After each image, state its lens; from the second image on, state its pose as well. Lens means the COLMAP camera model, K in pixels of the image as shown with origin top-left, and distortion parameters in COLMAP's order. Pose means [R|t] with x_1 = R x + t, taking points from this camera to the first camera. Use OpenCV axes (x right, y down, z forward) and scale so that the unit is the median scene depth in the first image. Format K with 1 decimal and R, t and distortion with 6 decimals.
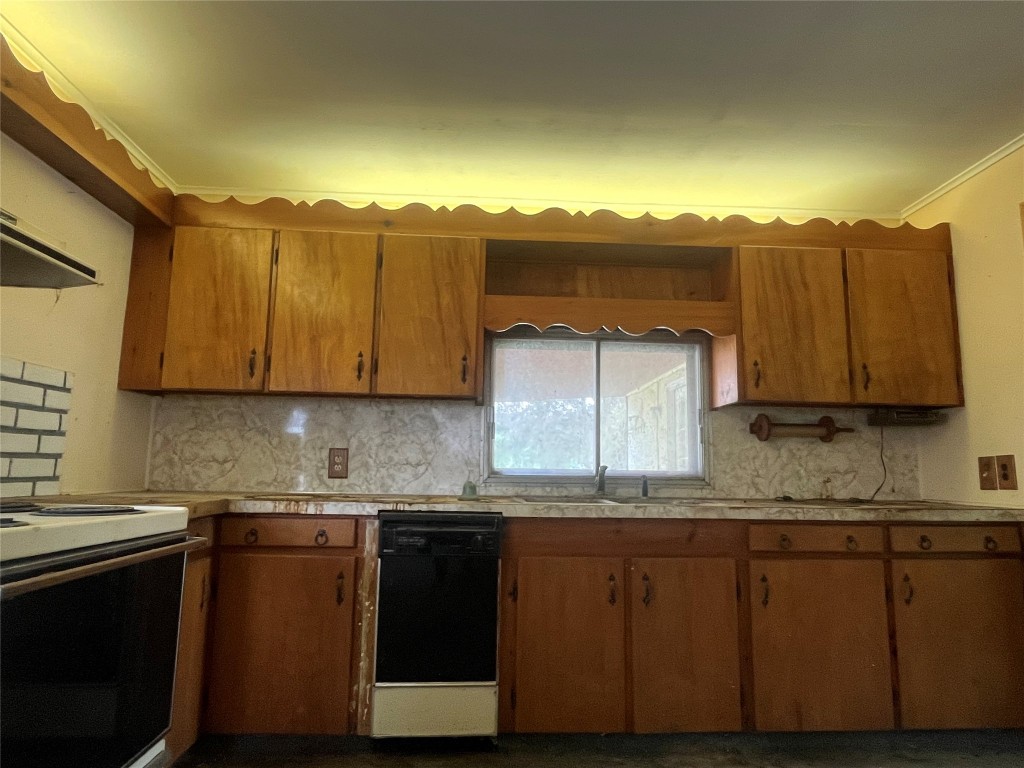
lens RADIAL K [[620.2, 0, 513.9], [0, 620.2, 386.8], [0, 0, 1]] dist [0.003076, 0.000010]
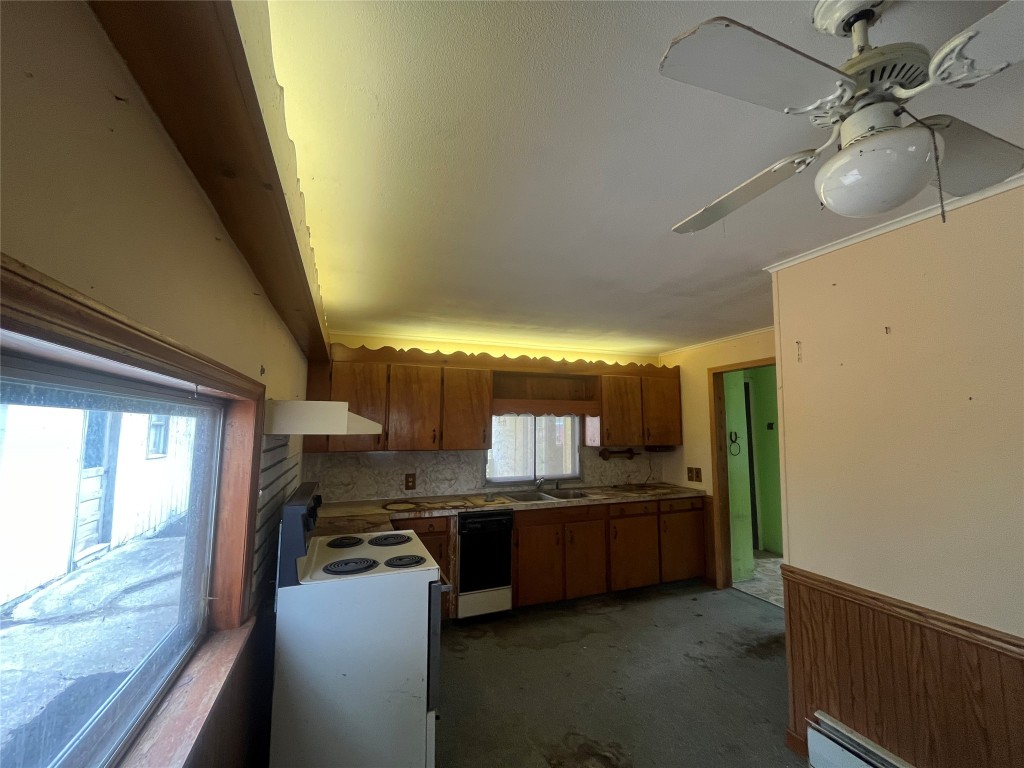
lens RADIAL K [[414.7, 0, 508.4], [0, 414.7, 382.7], [0, 0, 1]] dist [0.001784, 0.000154]
pose [[0.953032, 0.017598, 0.302357, -0.407706], [-0.027657, 0.999196, 0.029021, -0.239489], [-0.301603, -0.036020, 0.952753, -0.316219]]
